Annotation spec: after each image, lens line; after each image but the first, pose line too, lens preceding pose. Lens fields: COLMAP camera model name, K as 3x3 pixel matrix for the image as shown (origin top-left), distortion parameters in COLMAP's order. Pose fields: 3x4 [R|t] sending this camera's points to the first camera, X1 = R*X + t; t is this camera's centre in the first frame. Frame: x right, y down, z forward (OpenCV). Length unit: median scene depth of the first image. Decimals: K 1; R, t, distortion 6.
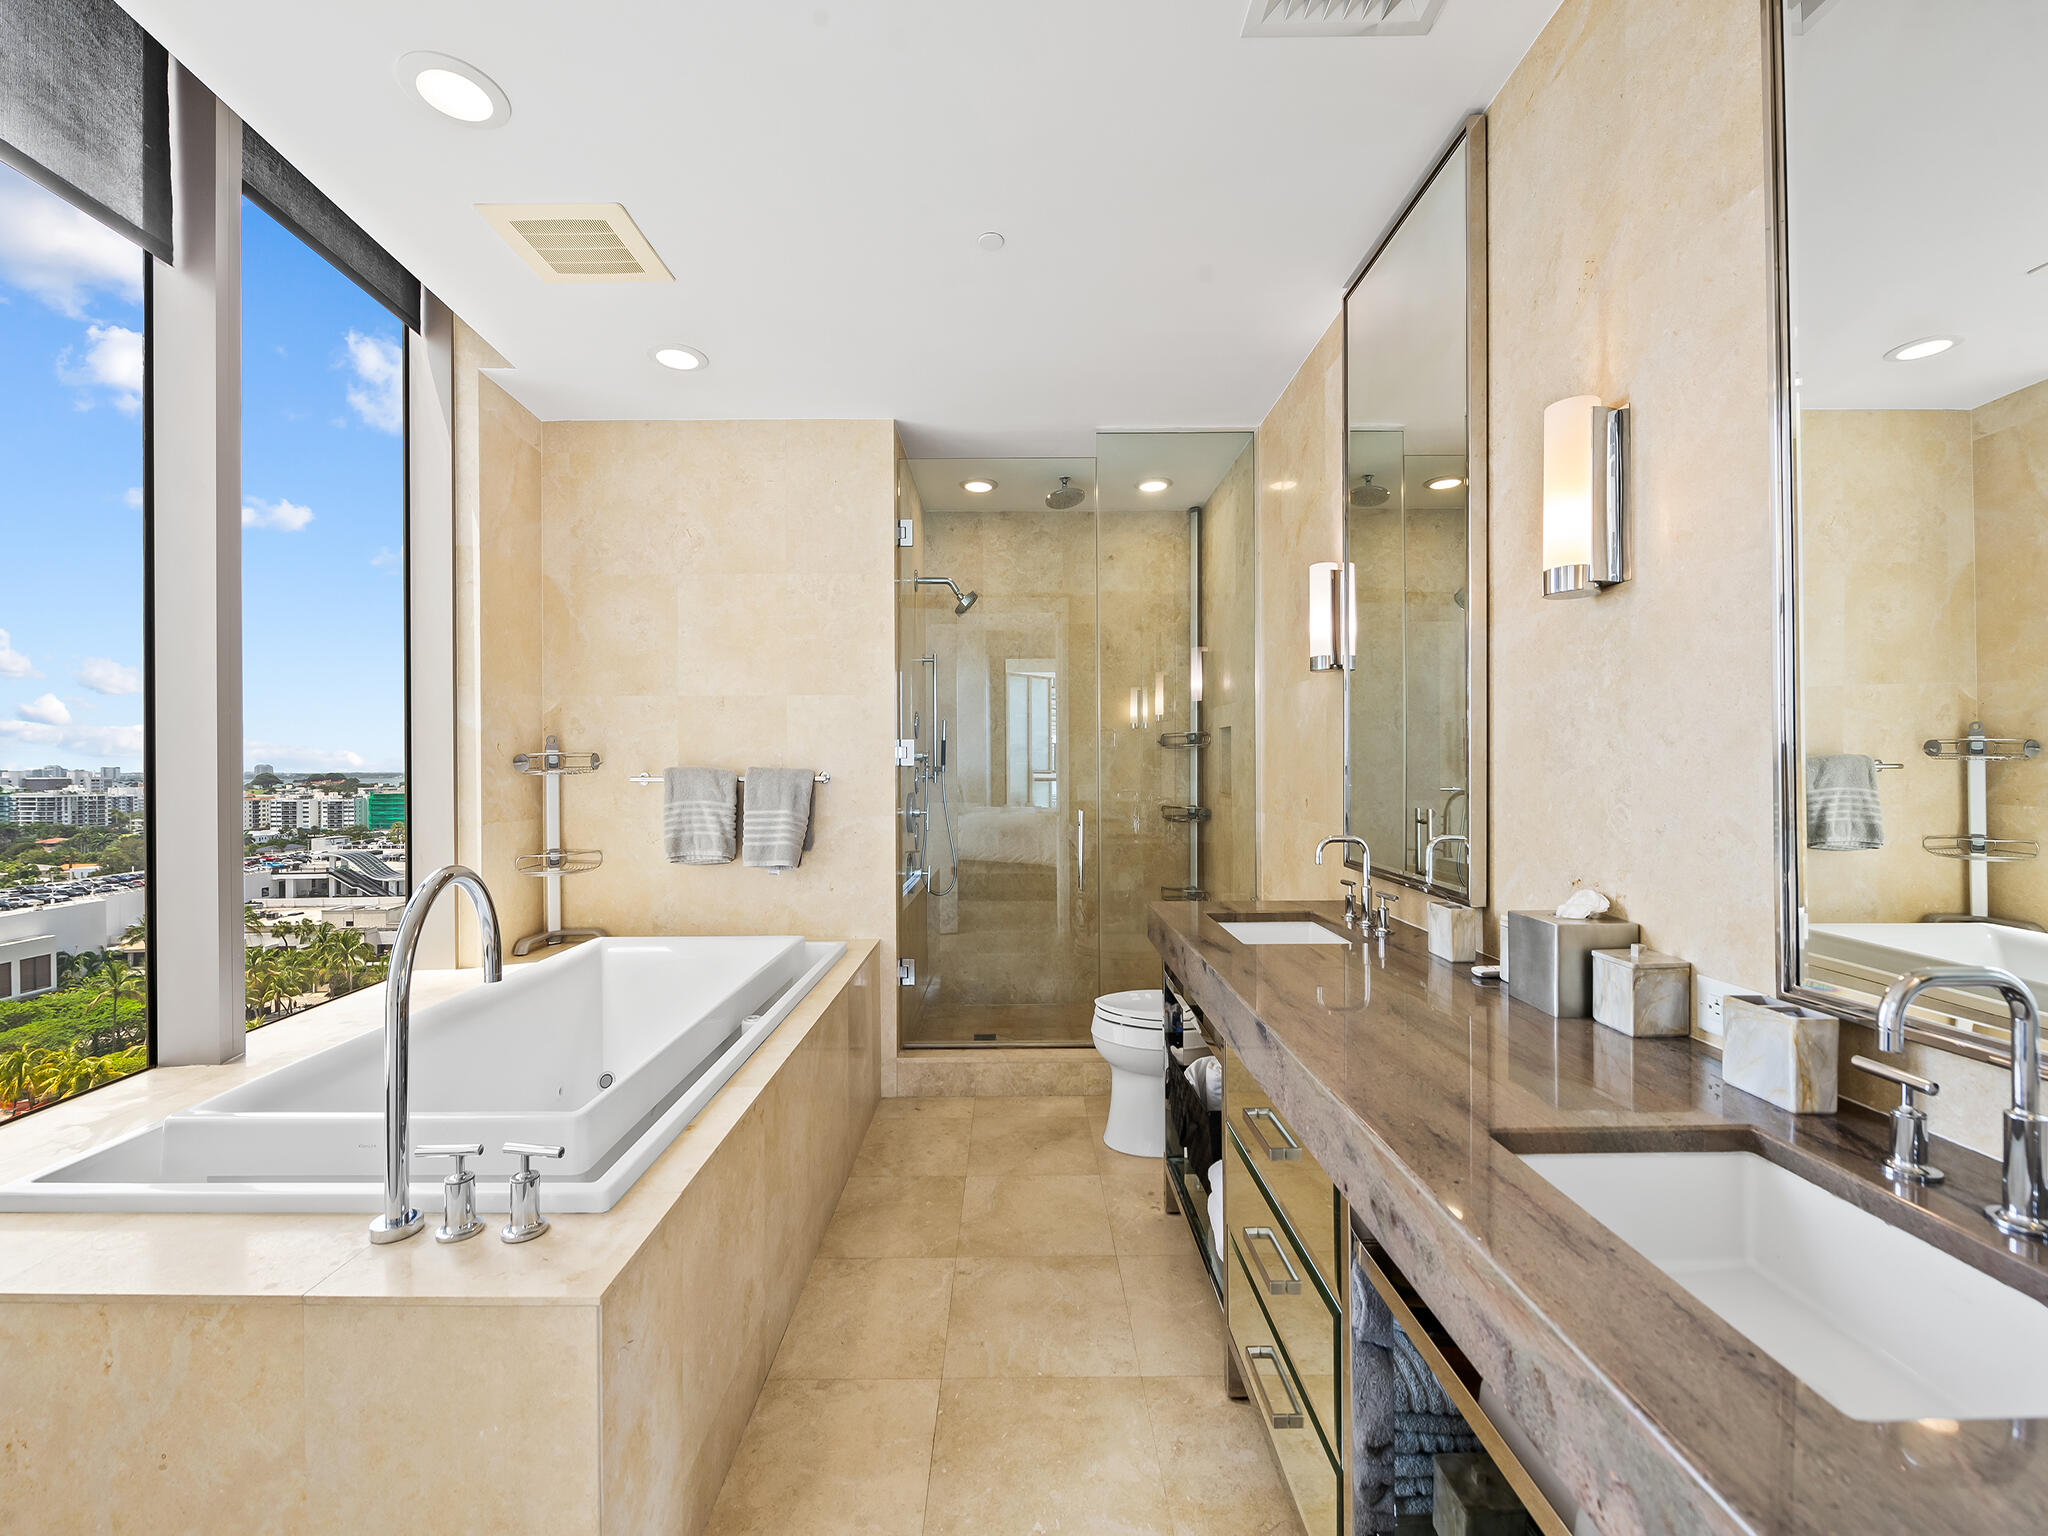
lens RADIAL K [[816.8, 0, 1012.2], [0, 816.8, 766.4], [0, 0, 1]] dist [0.002076, -0.003295]
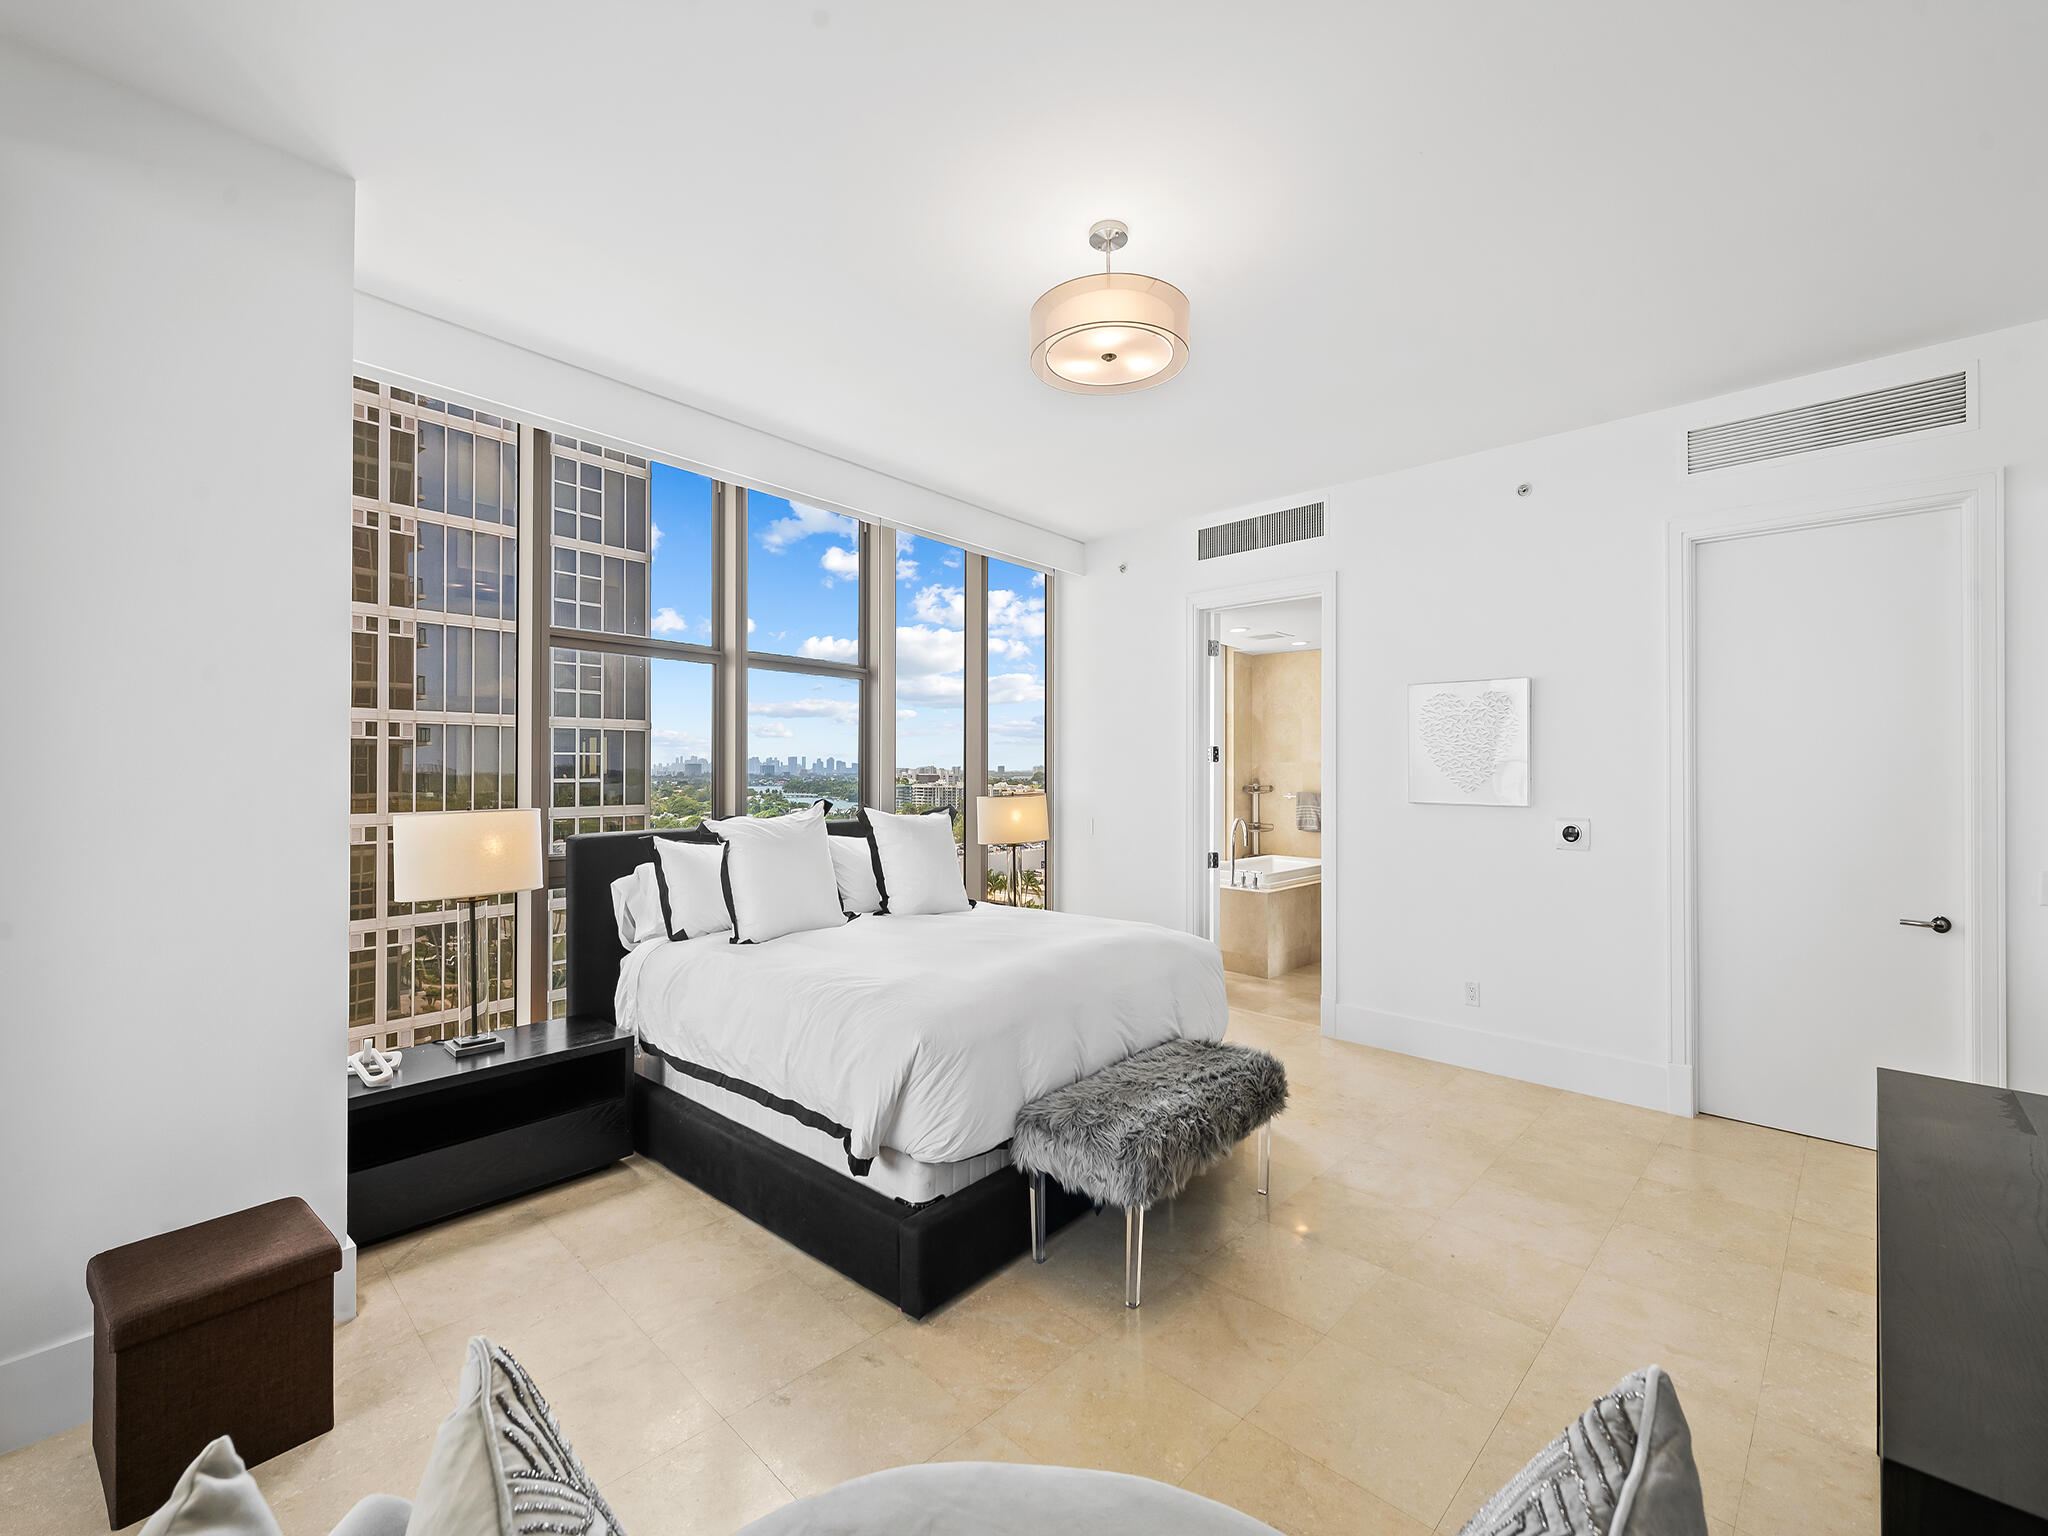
lens RADIAL K [[878.4, 0, 1029.9], [0, 878.4, 777.7], [0, 0, 1]] dist [0.000704, 0.000105]
pose [[0.721446, 0.003407, -0.692462, 1.166657], [-0.005741, 0.999983, -0.001061, -0.047307], [0.692447, 0.004741, 0.721454, -2.069034]]
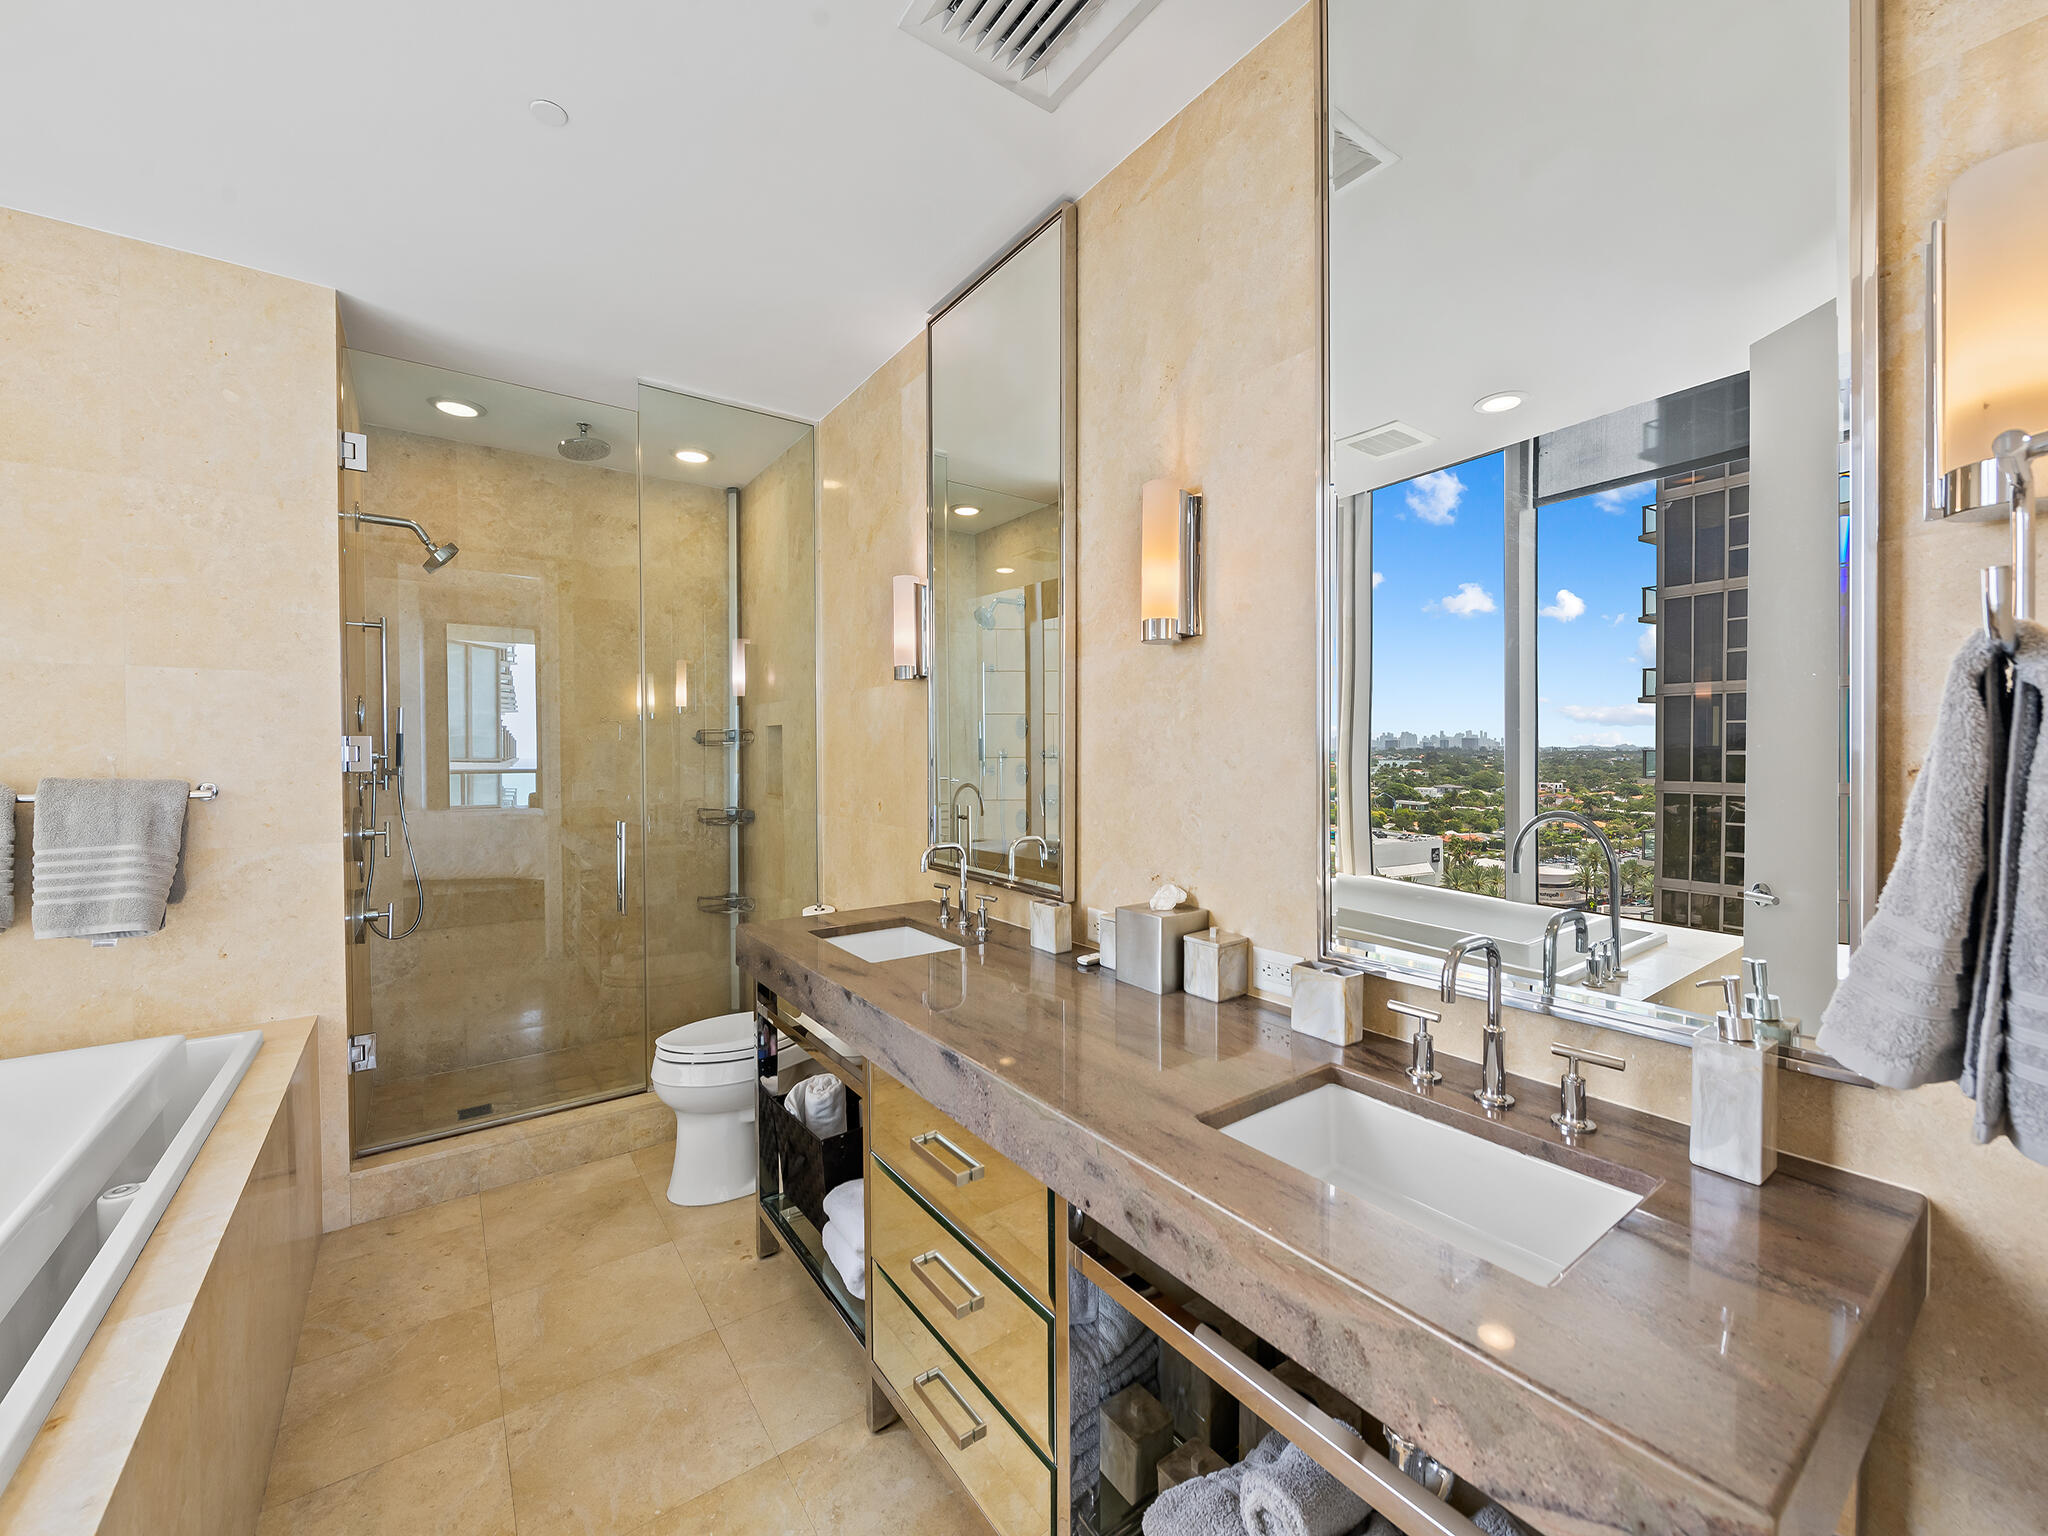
lens RADIAL K [[816.8, 0, 1031.0], [0, 816.8, 766.0], [0, 0, 1]] dist [0.002076, -0.003295]
pose [[0.808131, -0.005994, 0.588972, -0.115945], [-0.002393, 0.999907, 0.013459, -0.027017], [-0.588997, -0.012286, 0.808042, 0.086971]]
